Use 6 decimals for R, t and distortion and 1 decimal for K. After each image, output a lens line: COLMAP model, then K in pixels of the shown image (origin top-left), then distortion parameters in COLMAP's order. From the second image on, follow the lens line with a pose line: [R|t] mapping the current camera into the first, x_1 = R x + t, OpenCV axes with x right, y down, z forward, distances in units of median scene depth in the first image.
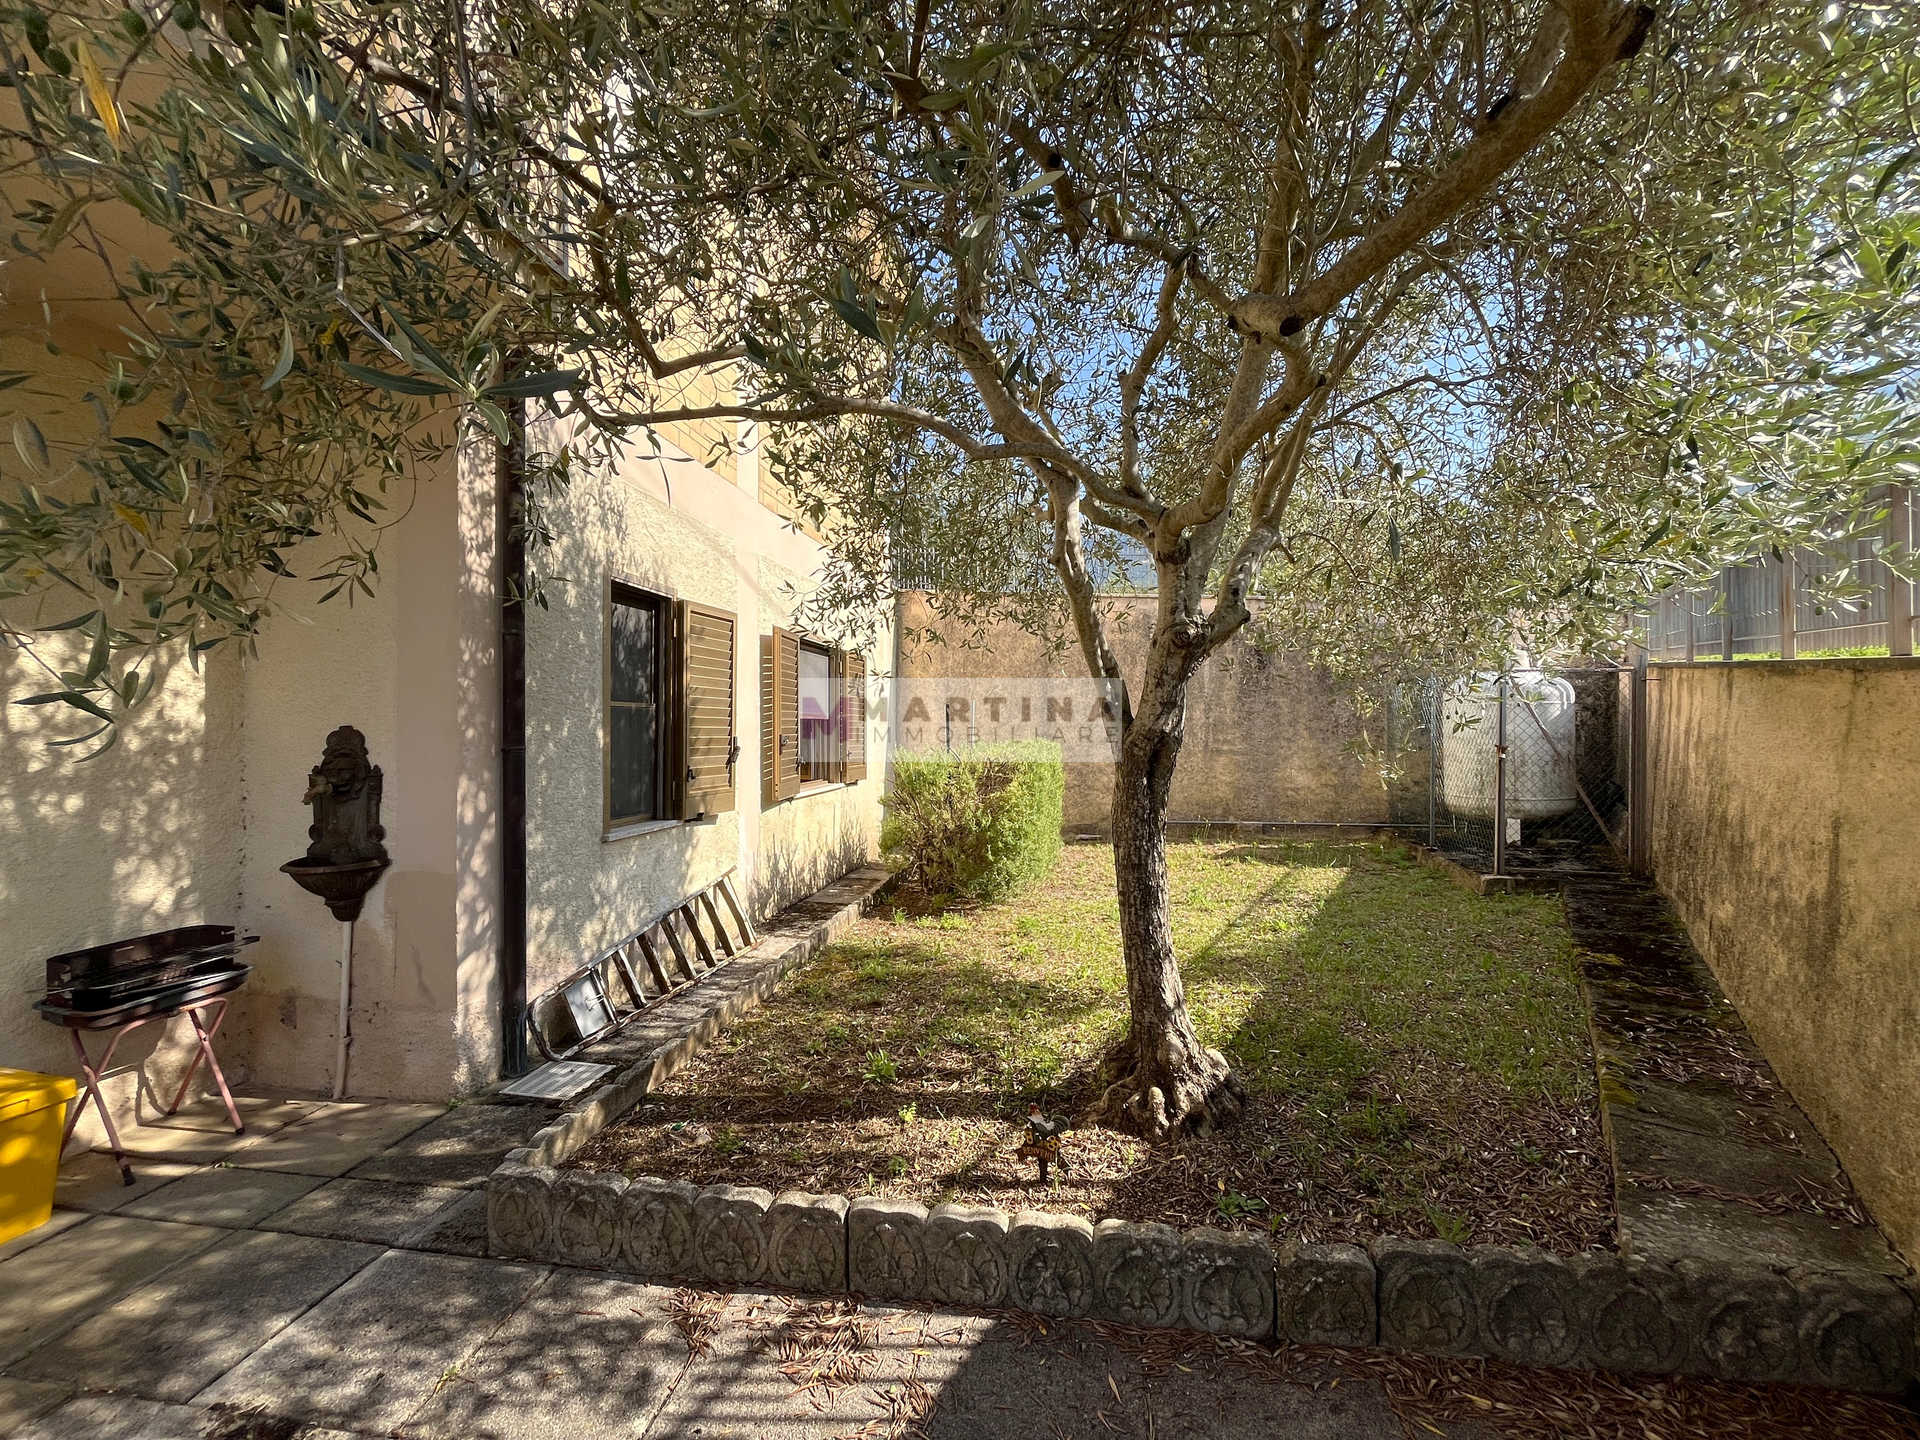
lens RADIAL K [[773.8, 0, 963.4], [0, 773.8, 710.6], [0, 0, 1]] dist [-0.002584, -0.000100]
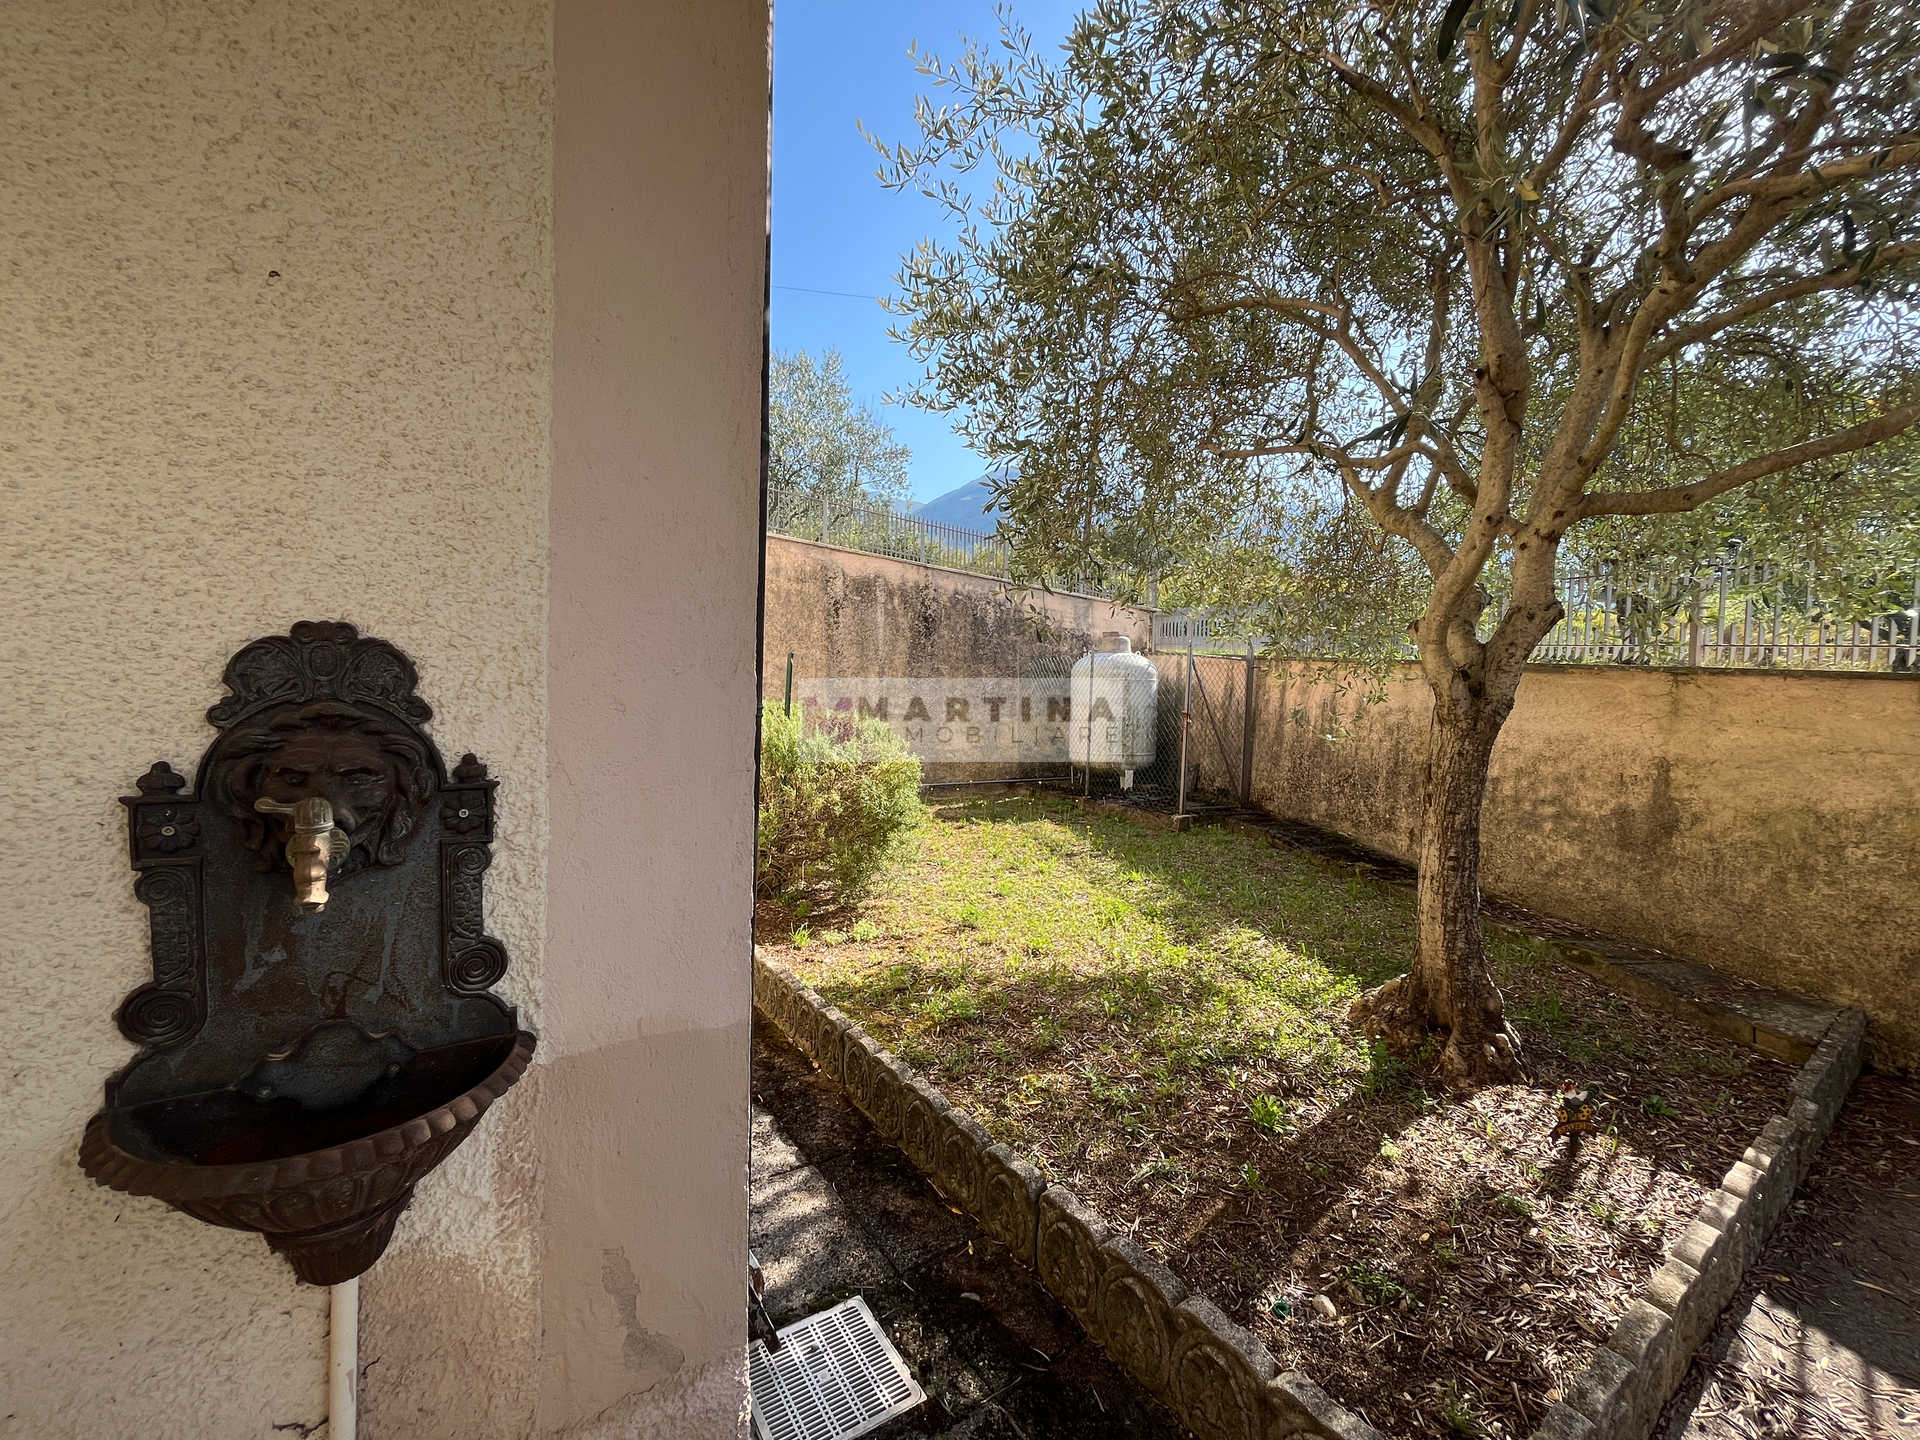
lens RADIAL K [[773.8, 0, 958.4], [0, 773.8, 719.7], [0, 0, 1]] dist [-0.002584, -0.000100]
pose [[0.719274, -0.000533, 0.694727, -0.828287], [-0.039469, 0.998353, 0.041629, 0.034810], [-0.693605, -0.057363, 0.718068, 0.626003]]
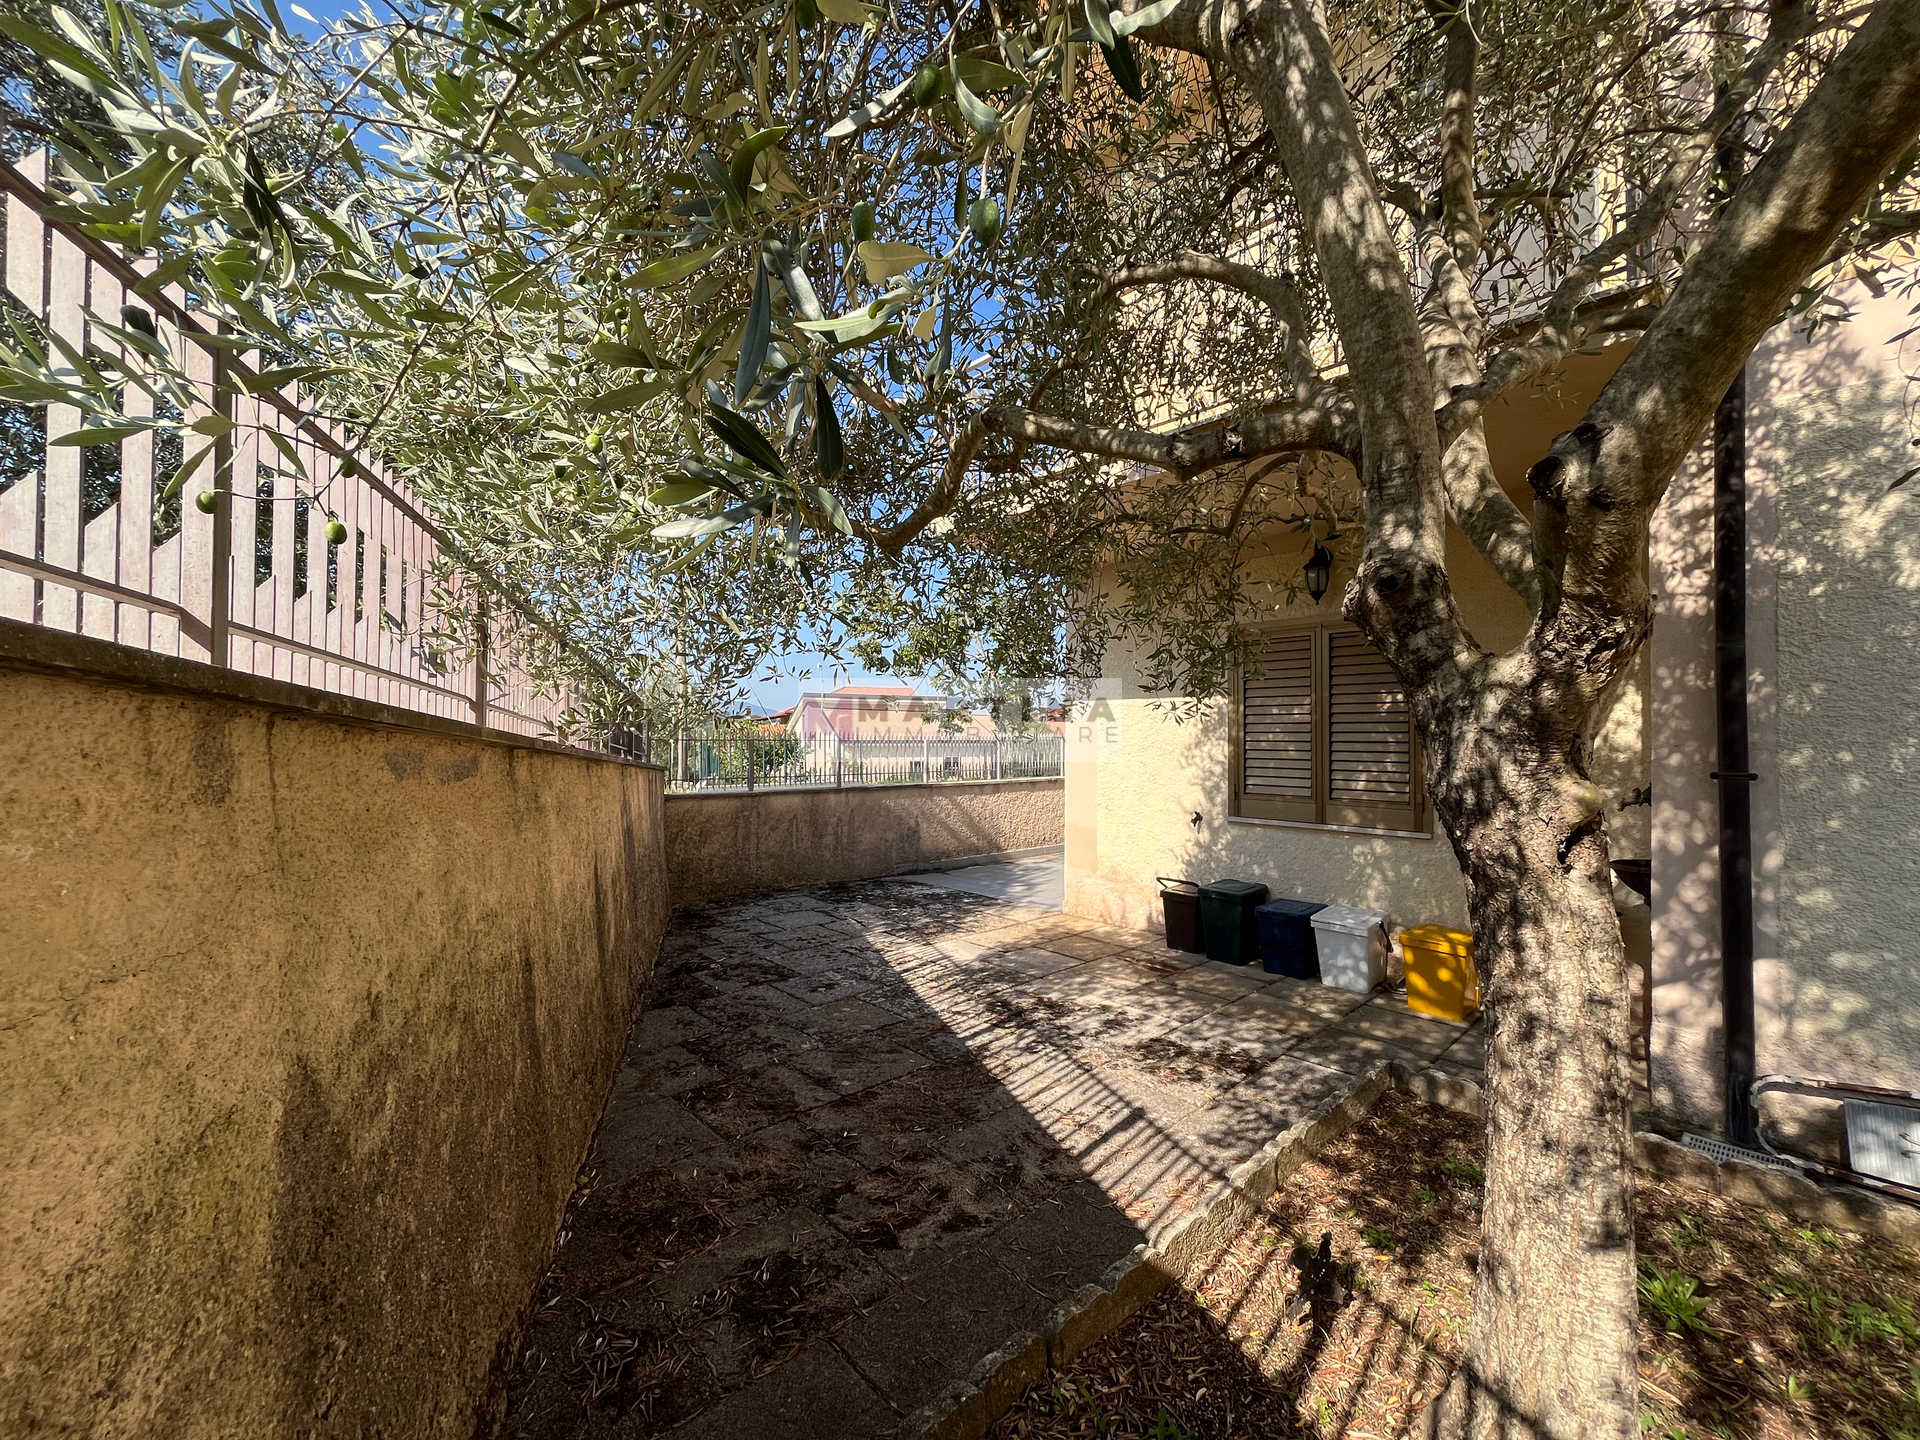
lens RADIAL K [[773.8, 0, 964.3], [0, 773.8, 724.5], [0, 0, 1]] dist [-0.002584, -0.000100]
pose [[-0.596265, -0.009112, -0.802736, 0.707499], [0.002048, 0.999915, -0.012872, -0.005297], [0.802785, -0.009319, -0.596195, 0.874948]]
